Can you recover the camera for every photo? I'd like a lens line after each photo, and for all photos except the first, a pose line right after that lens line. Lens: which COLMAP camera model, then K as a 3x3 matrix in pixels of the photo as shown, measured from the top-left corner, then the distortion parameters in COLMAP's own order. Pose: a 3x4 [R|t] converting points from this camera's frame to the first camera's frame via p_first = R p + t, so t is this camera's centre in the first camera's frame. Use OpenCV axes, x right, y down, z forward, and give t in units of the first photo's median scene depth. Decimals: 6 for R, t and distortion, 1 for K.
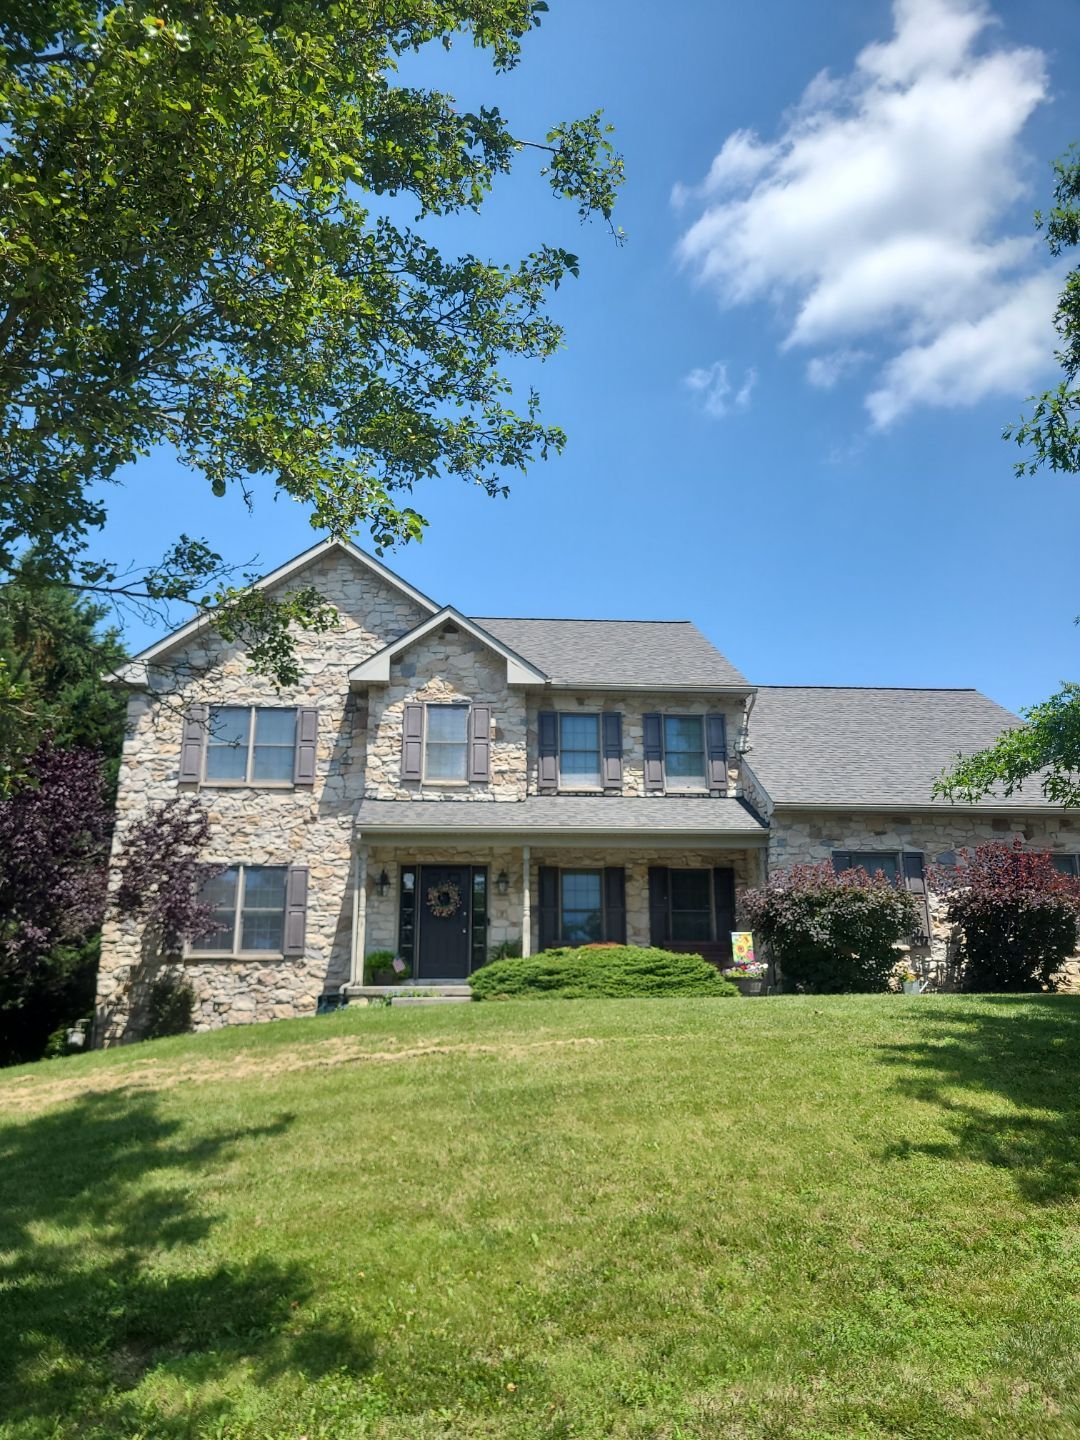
lens RADIAL K [[1119.3, 0, 540.0], [0, 1119.3, 720.0], [0, 0, 1]] dist [0.081310, -0.091705]
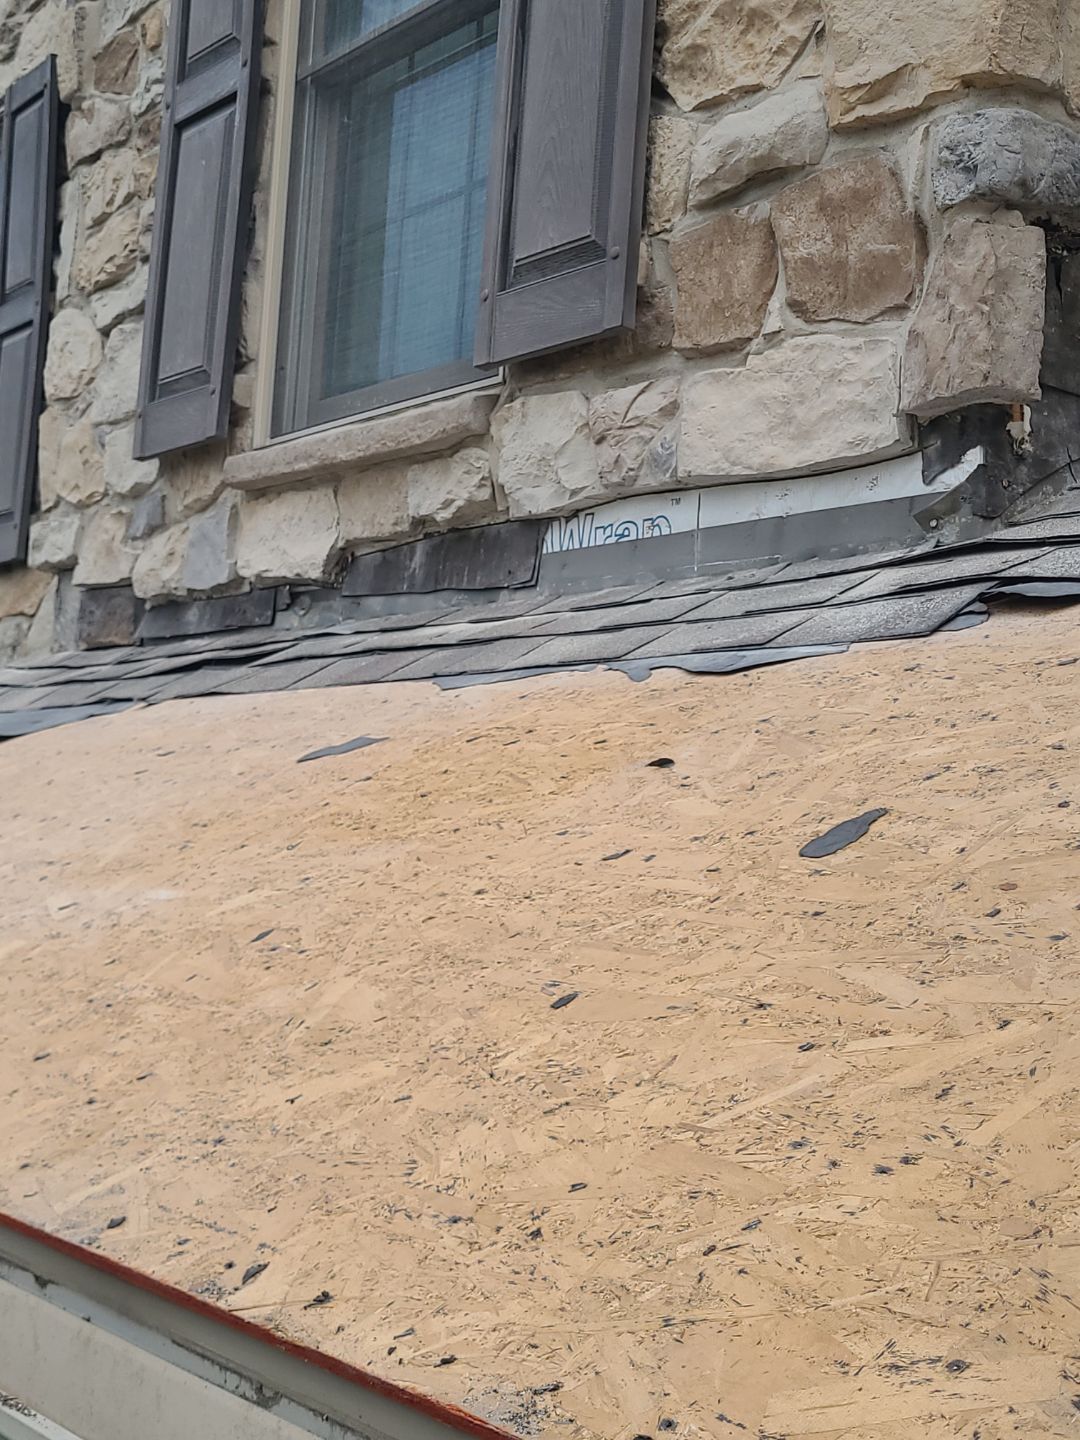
lens RADIAL K [[1988.9, 0, 540.0], [0, 1988.9, 720.0], [0, 0, 1]] dist [0.024802, 0.106598]
pose [[0.540918, -0.026851, -0.840647, 0.069931], [0.188884, 0.977838, 0.090305, 0.067298], [0.819592, -0.207633, 0.534002, 0.908042]]
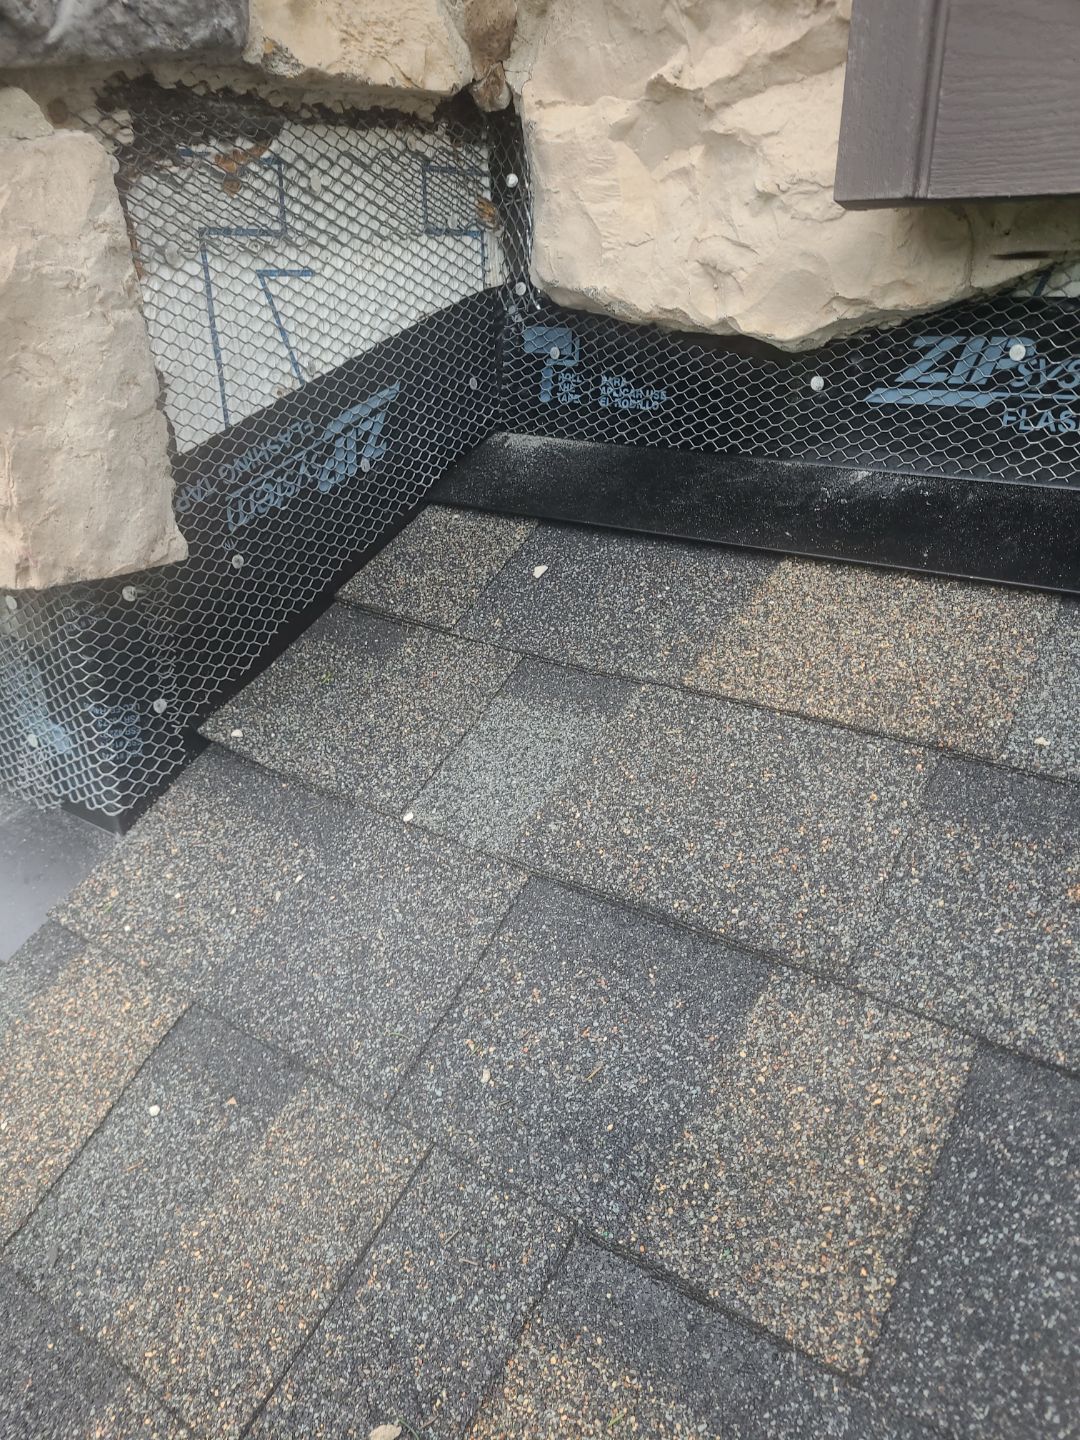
lens RADIAL K [[1119.3, 0, 540.0], [0, 1119.3, 720.0], [0, 0, 1]] dist [0.081310, -0.091705]
pose [[0.755198, 0.247859, -0.606830, 0.014069], [0.200254, 0.794259, 0.573629, 0.052609], [0.624159, -0.554724, 0.550188, 0.986400]]
